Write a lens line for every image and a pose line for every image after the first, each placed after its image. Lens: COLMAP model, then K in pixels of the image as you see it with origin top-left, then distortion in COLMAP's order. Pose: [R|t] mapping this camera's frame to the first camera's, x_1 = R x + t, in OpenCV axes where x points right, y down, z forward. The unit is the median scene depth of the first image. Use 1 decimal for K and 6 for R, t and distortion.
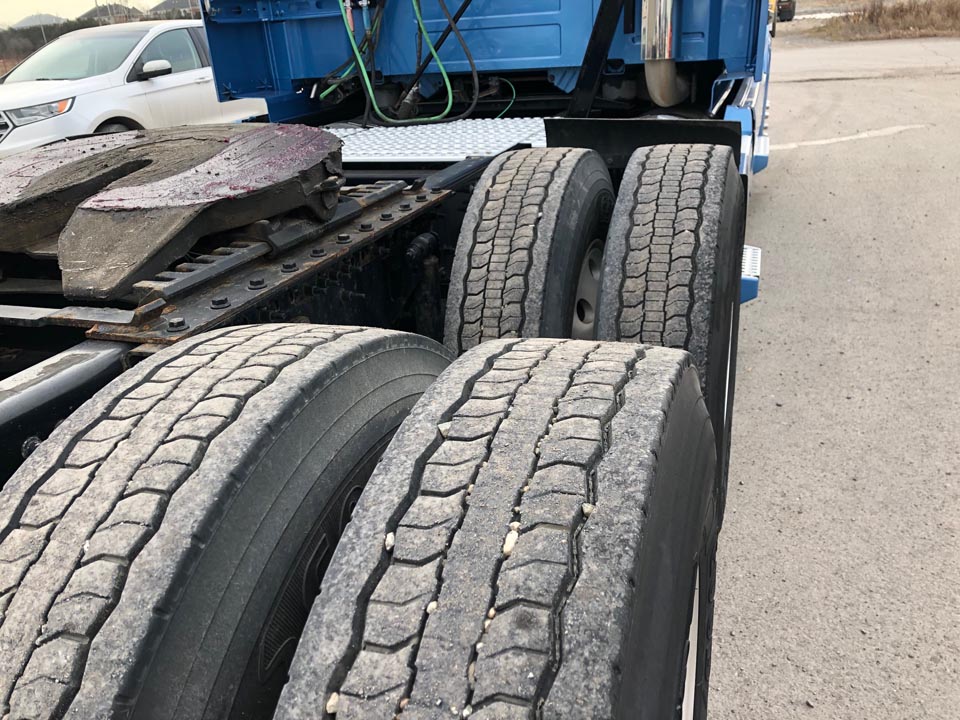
lens RADIAL K [[797.8, 0, 479.8], [0, 797.8, 368.7], [0, 0, 1]] dist [0.010411, -0.008960]
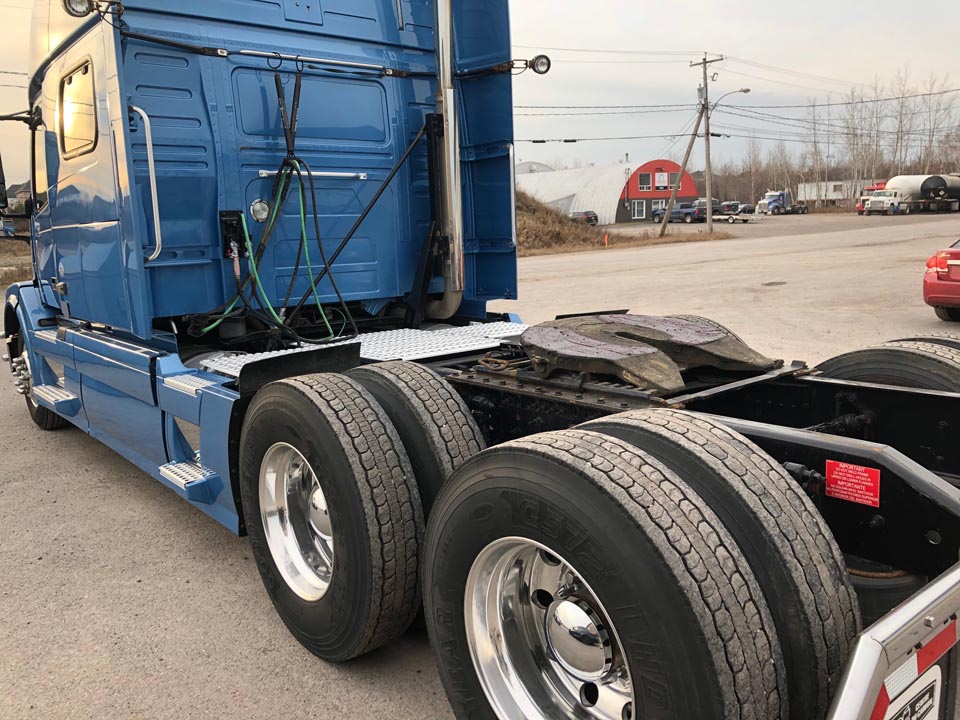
lens RADIAL K [[789.8, 0, 468.3], [0, 789.8, 360.2], [0, 0, 1]] dist [0.041236, -0.002634]
pose [[0.556235, -0.095926, 0.825470, -1.009609], [0.337187, 0.933927, -0.118680, -0.049997], [-0.759544, 0.344352, 0.551828, 0.134539]]
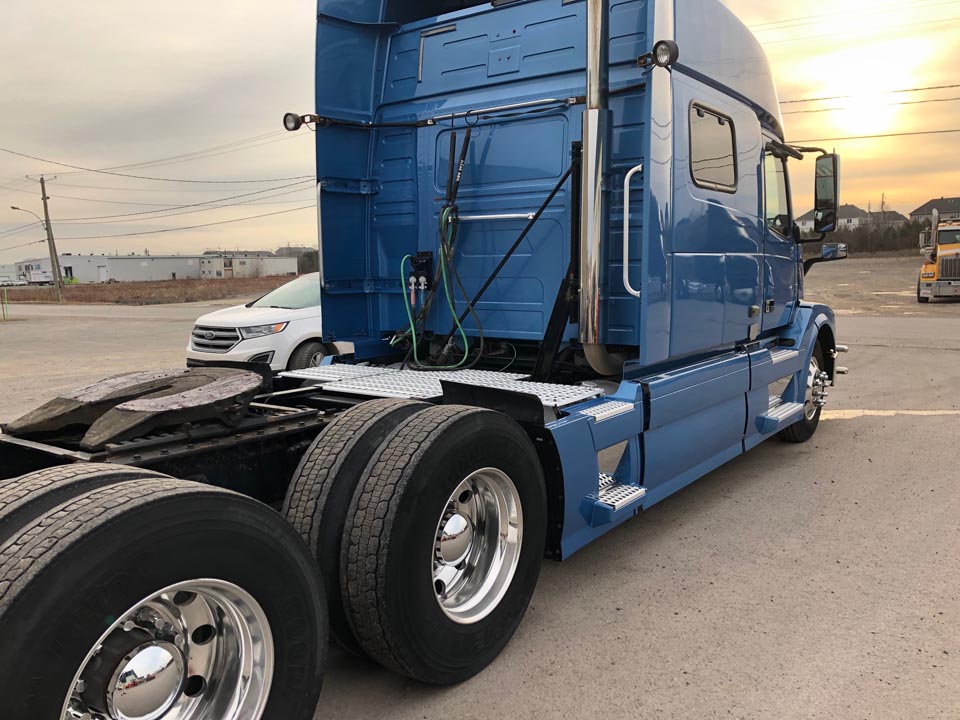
lens RADIAL K [[789.8, 0, 468.3], [0, 789.8, 360.2], [0, 0, 1]] dist [0.041236, -0.002634]
pose [[0.950810, 0.086084, -0.297575, 0.392105], [-0.165190, 0.953531, -0.251975, 0.020905], [0.262056, 0.288736, 0.920846, -0.281727]]
